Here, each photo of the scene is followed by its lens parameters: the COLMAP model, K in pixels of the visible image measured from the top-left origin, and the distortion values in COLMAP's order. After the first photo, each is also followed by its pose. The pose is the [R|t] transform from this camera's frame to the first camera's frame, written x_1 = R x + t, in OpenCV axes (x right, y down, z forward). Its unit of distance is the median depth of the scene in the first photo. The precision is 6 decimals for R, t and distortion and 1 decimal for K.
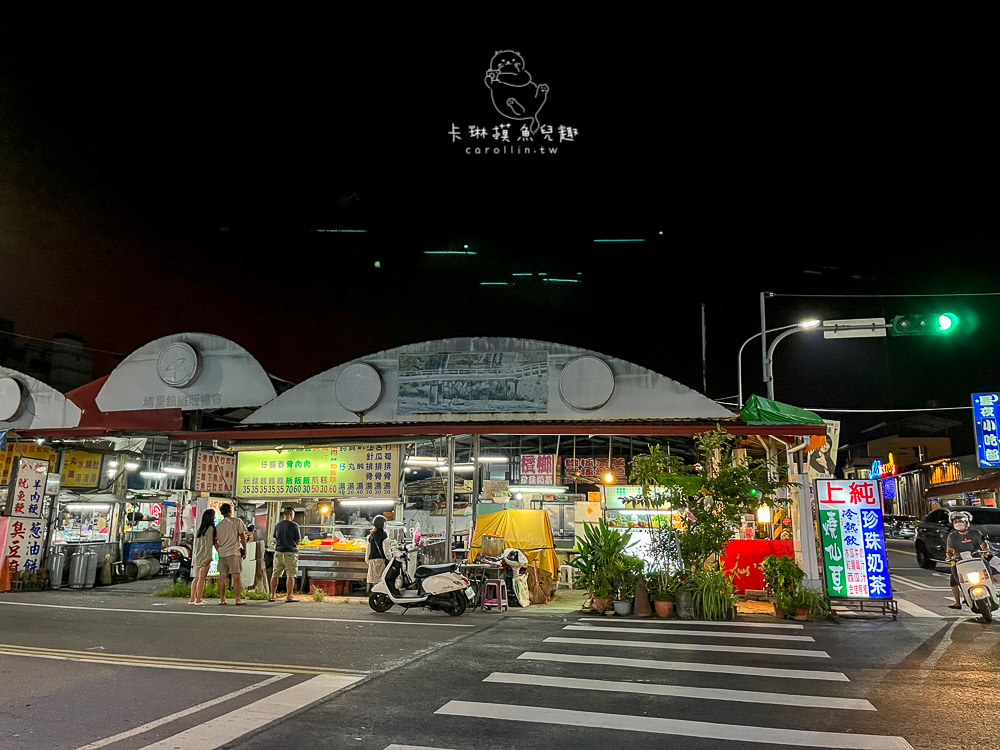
lens RADIAL K [[751.4, 0, 502.7], [0, 751.4, 369.2], [0, 0, 1]] dist [0.035557, -0.062463]
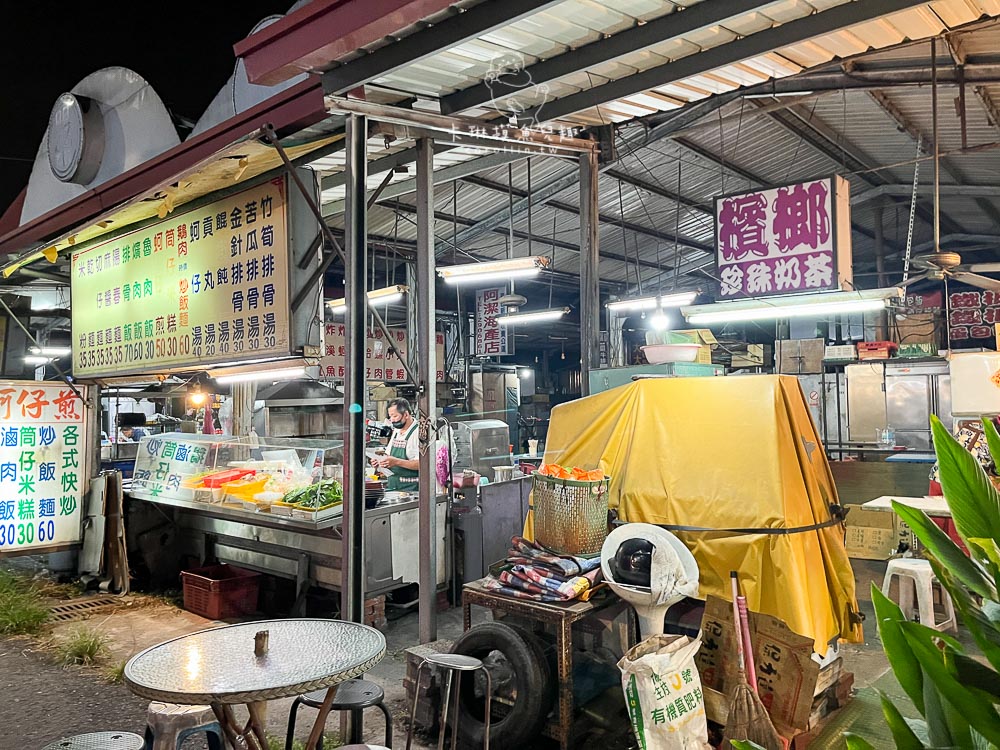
lens RADIAL K [[751.4, 0, 502.5], [0, 751.4, 373.2], [0, 0, 1]] dist [0.035557, -0.062463]
pose [[0.890947, -0.046388, -0.451732, 0.086355], [0.112447, 0.986325, 0.120493, 0.146541], [0.439965, -0.158149, 0.883980, 0.740841]]
